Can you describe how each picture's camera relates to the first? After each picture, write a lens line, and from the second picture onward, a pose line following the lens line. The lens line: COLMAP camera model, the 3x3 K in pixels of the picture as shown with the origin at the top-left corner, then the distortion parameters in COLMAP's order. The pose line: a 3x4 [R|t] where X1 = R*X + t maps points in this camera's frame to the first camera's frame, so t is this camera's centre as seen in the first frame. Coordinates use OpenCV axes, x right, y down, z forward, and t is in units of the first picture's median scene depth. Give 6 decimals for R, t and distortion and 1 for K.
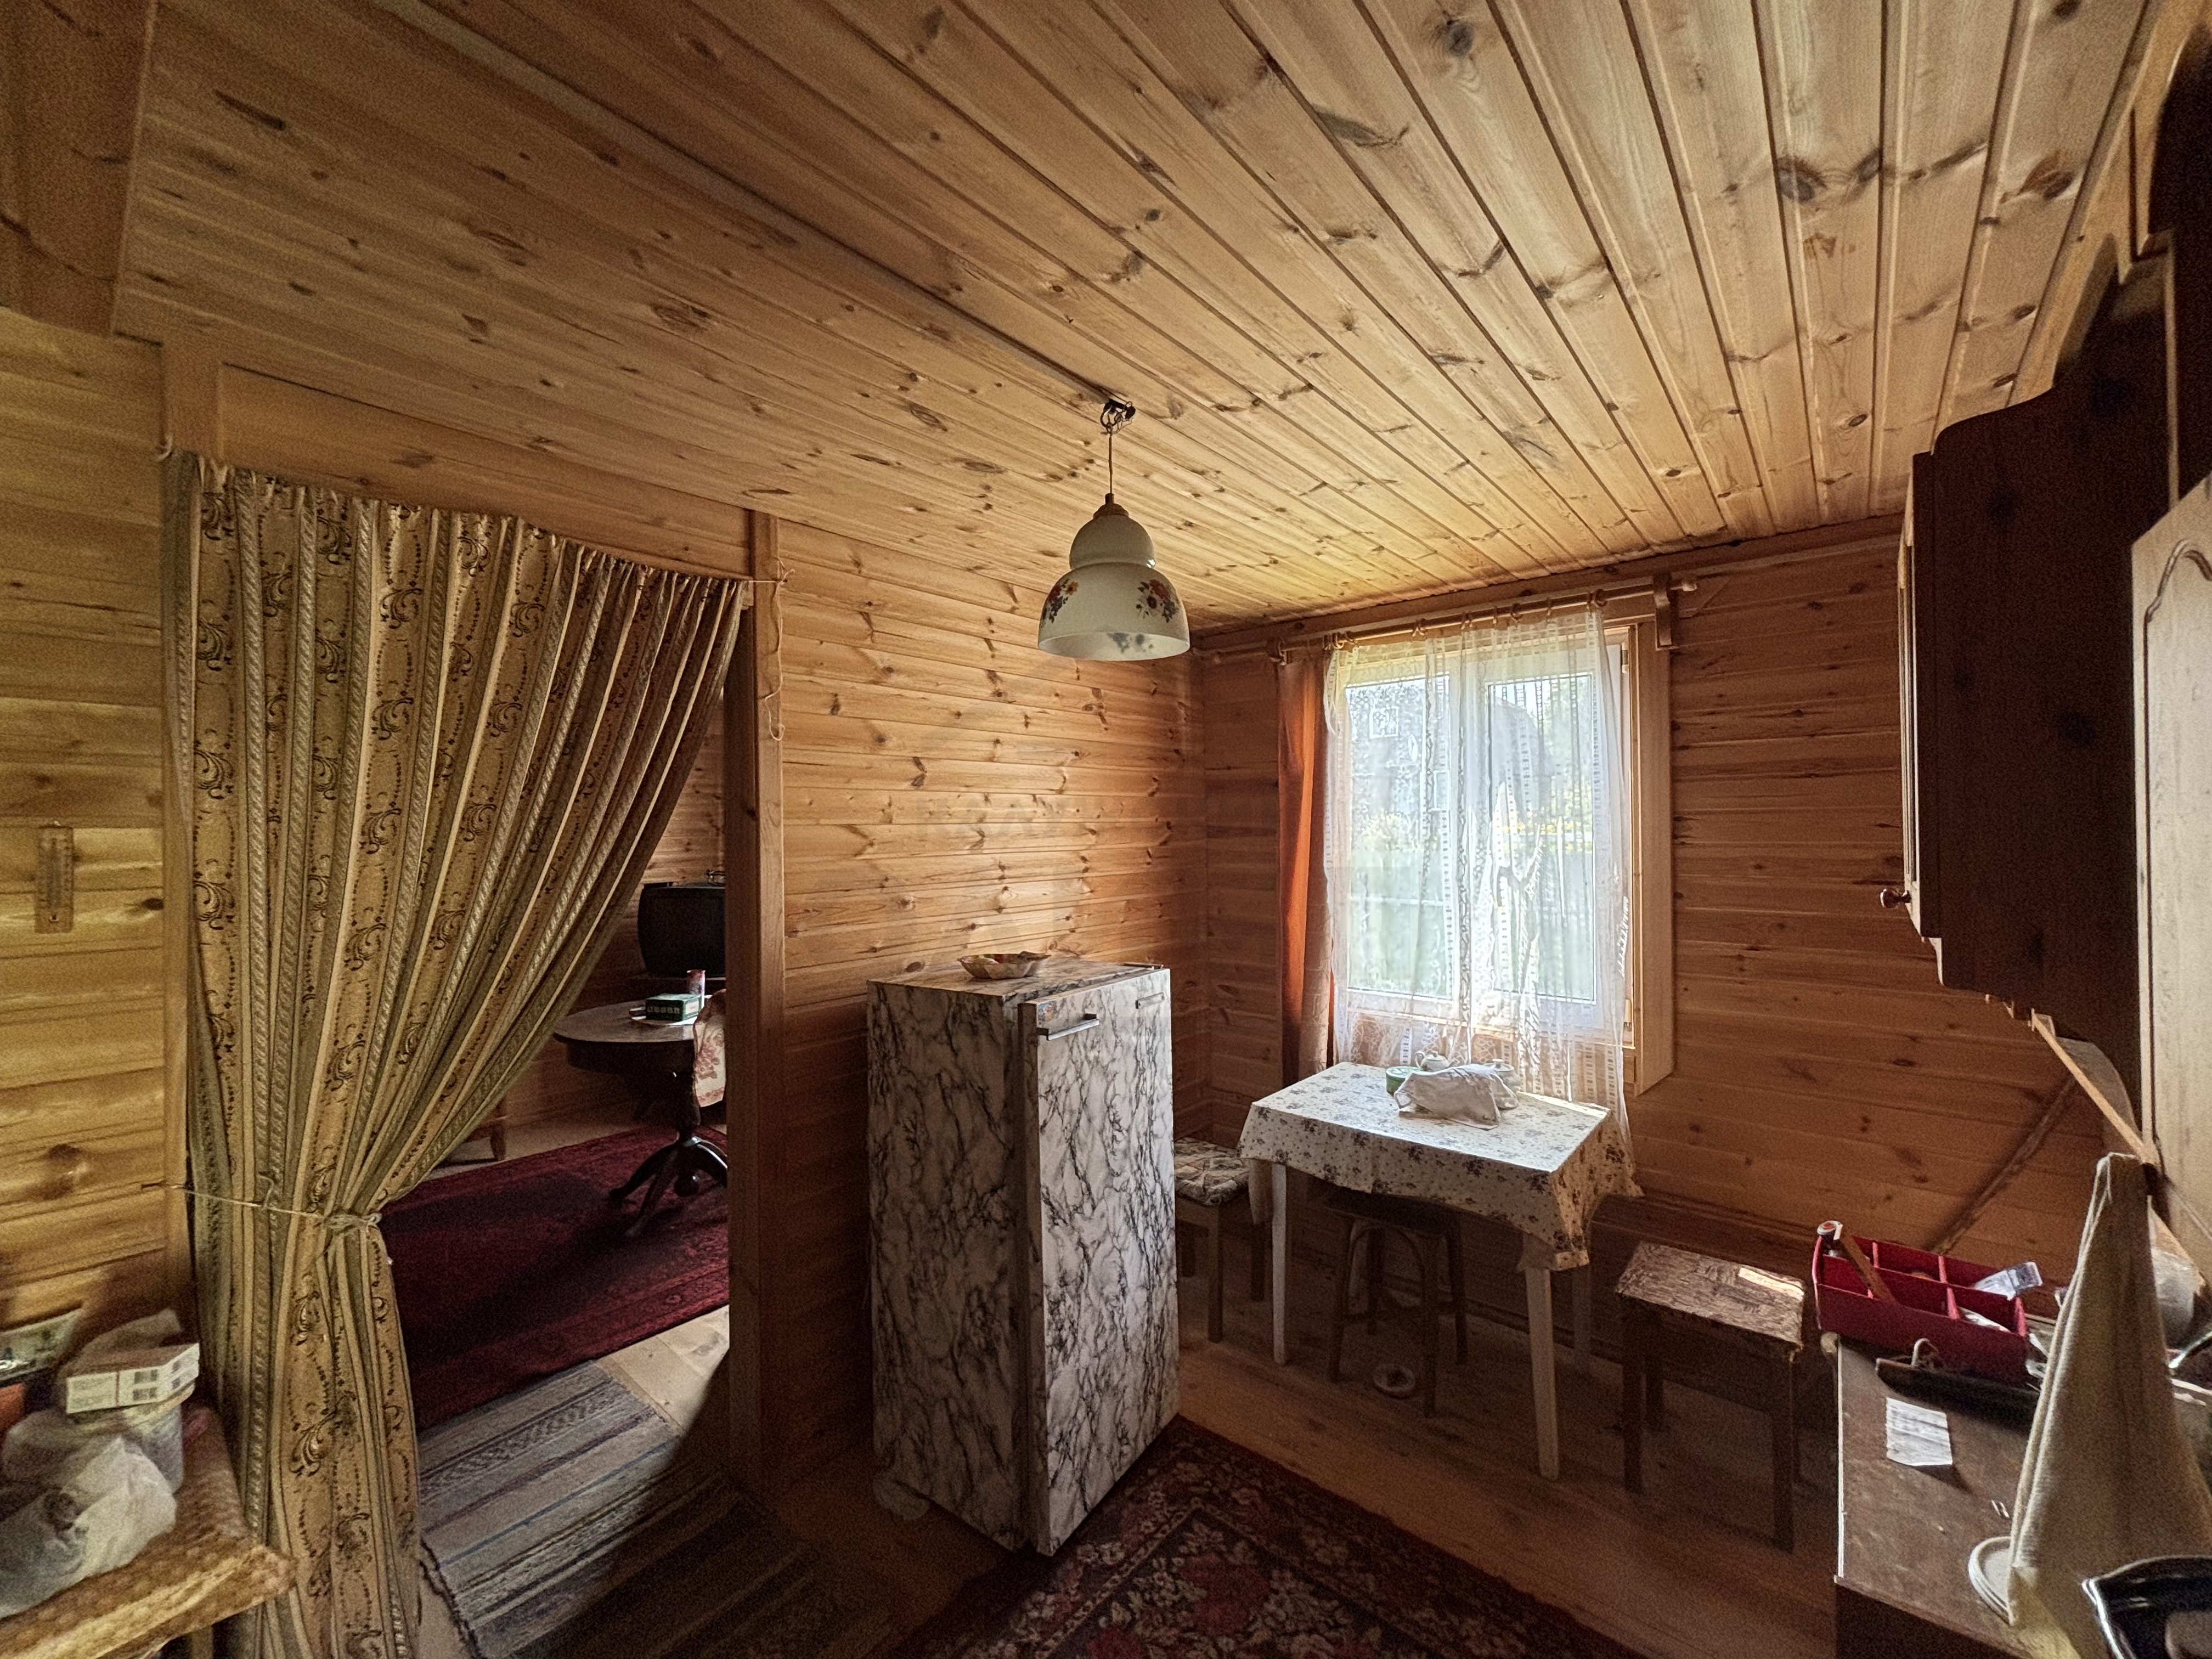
lens RADIAL K [[899.1, 0, 1106.0], [0, 899.1, 829.5], [0, 0, 1]] dist [0.001352, 0.000489]
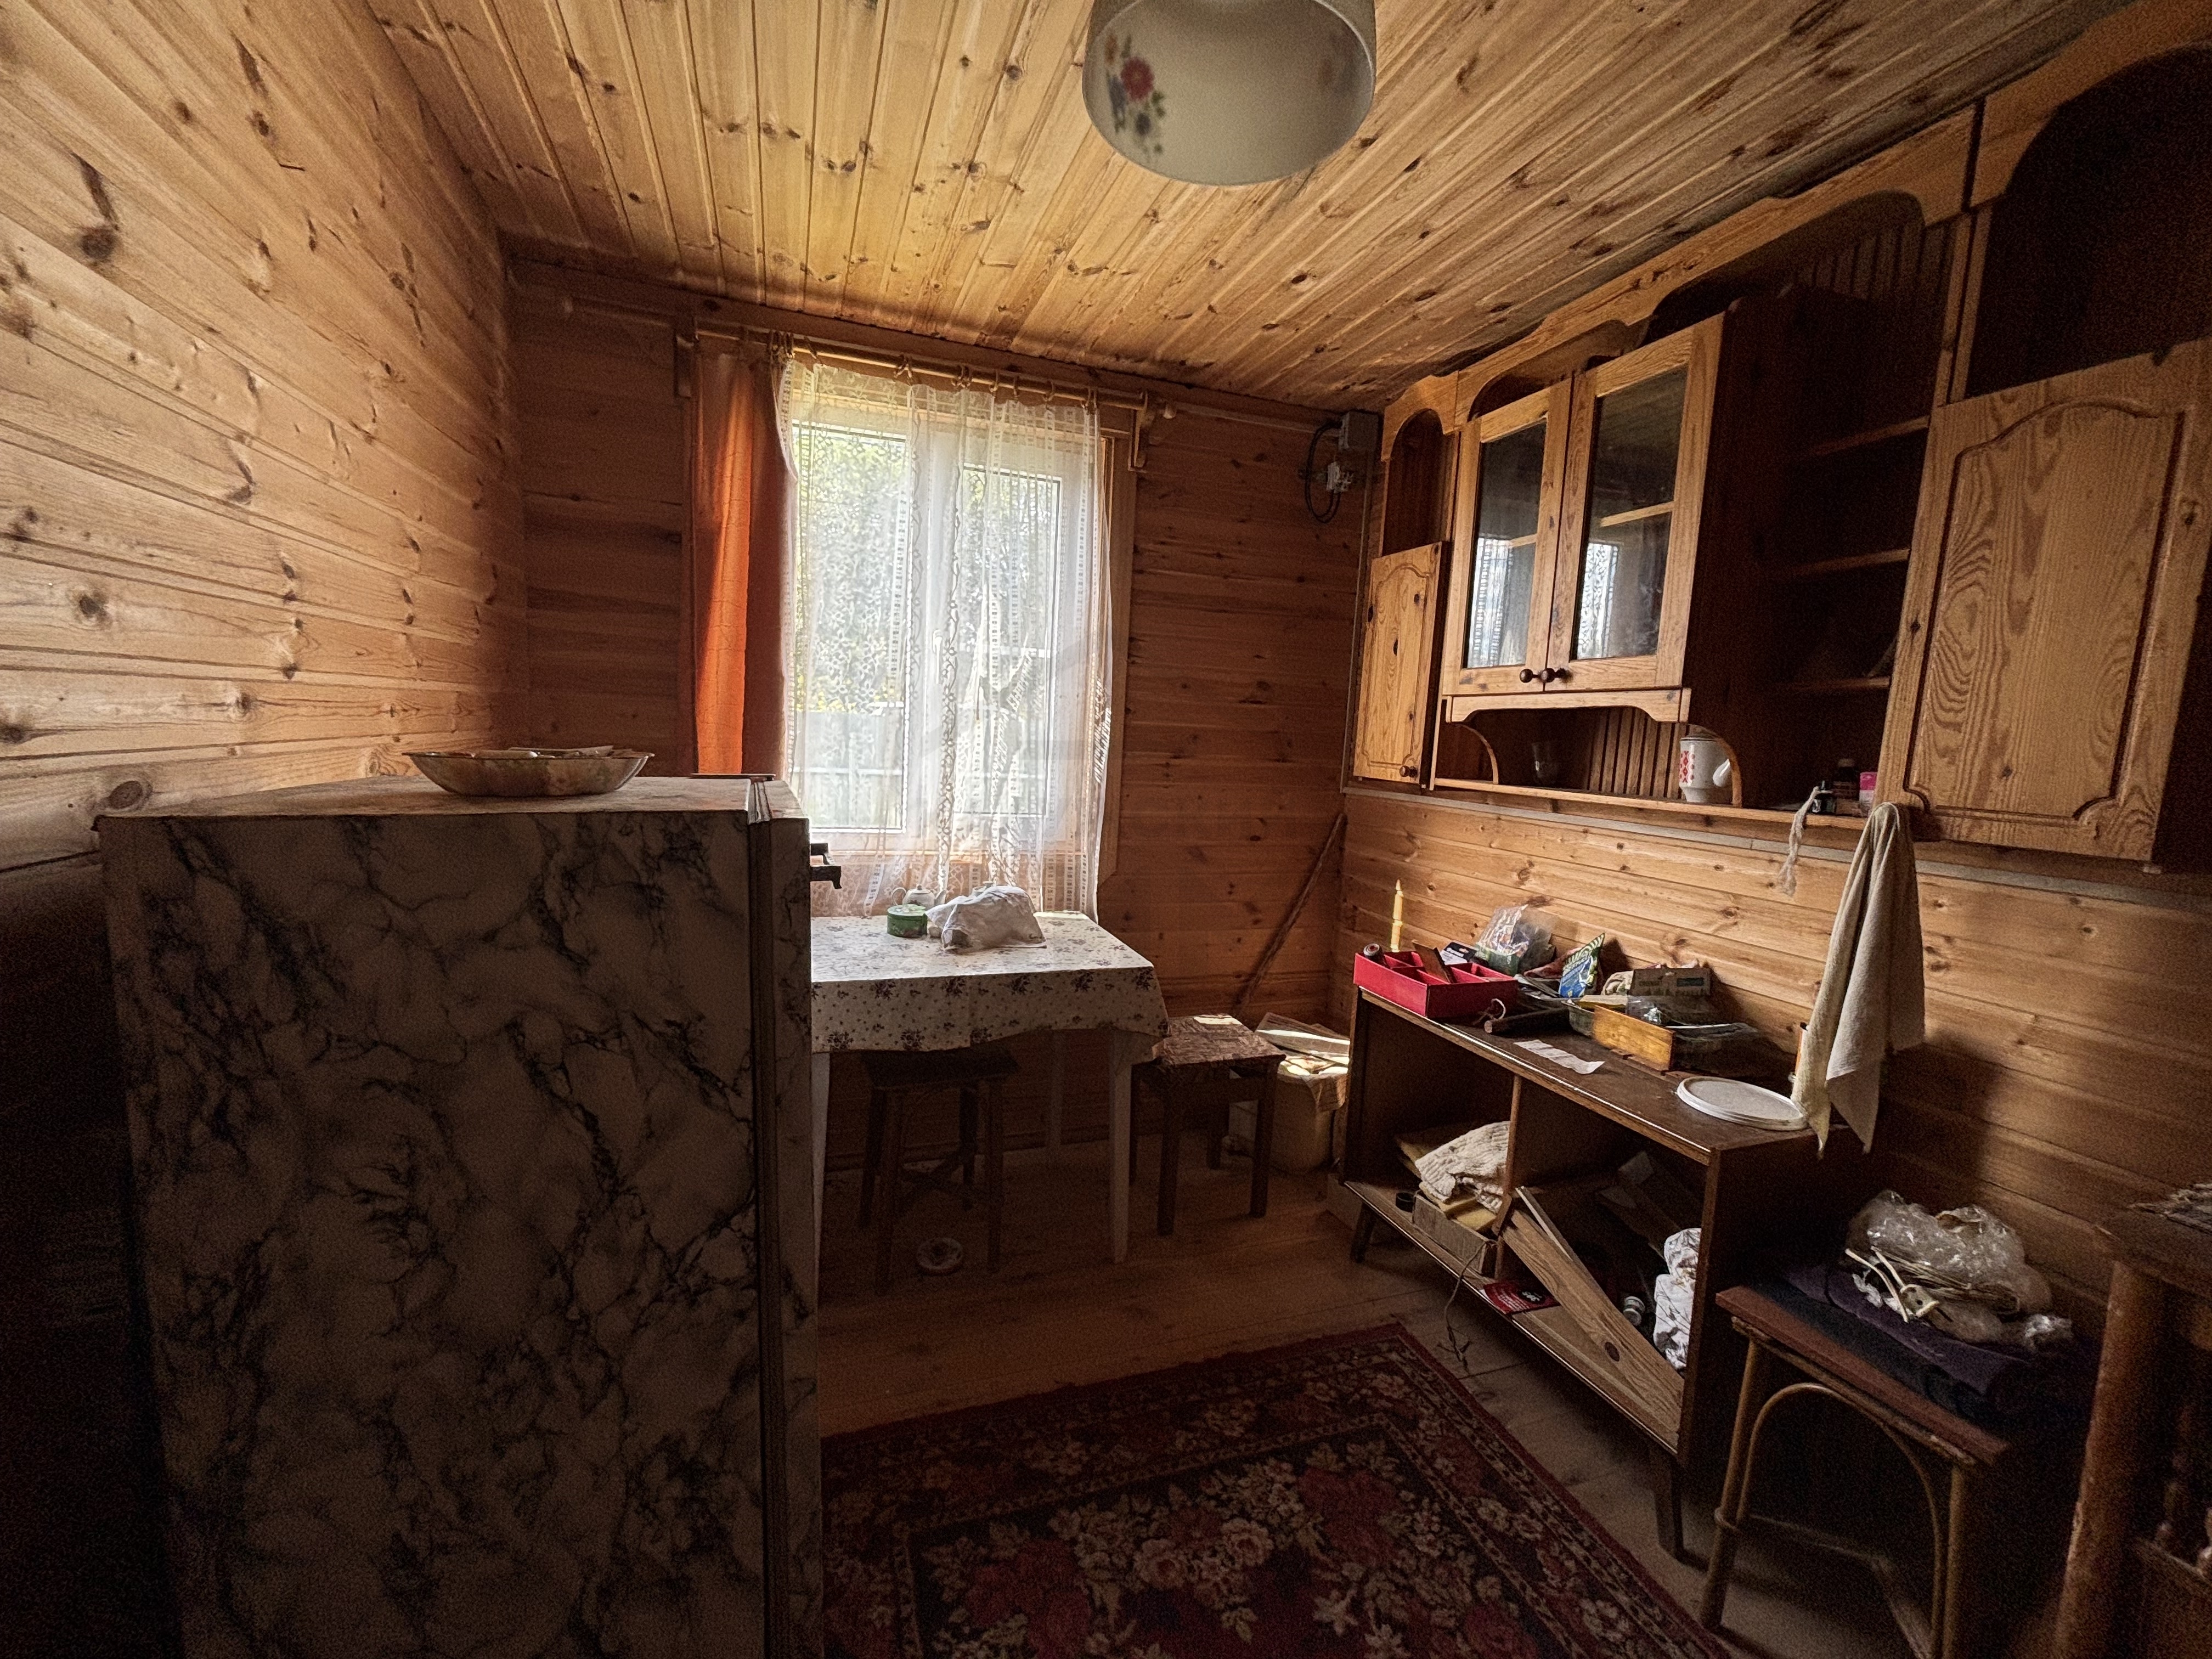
lens RADIAL K [[891.5, 0, 1106.0], [0, 891.5, 829.5], [0, 0, 1]] dist [0.040526, -0.014700]
pose [[0.509797, -0.065194, 0.857821, -0.333211], [-0.051742, 0.992996, 0.106218, 0.108623], [-0.858738, -0.098535, 0.502852, 0.486619]]
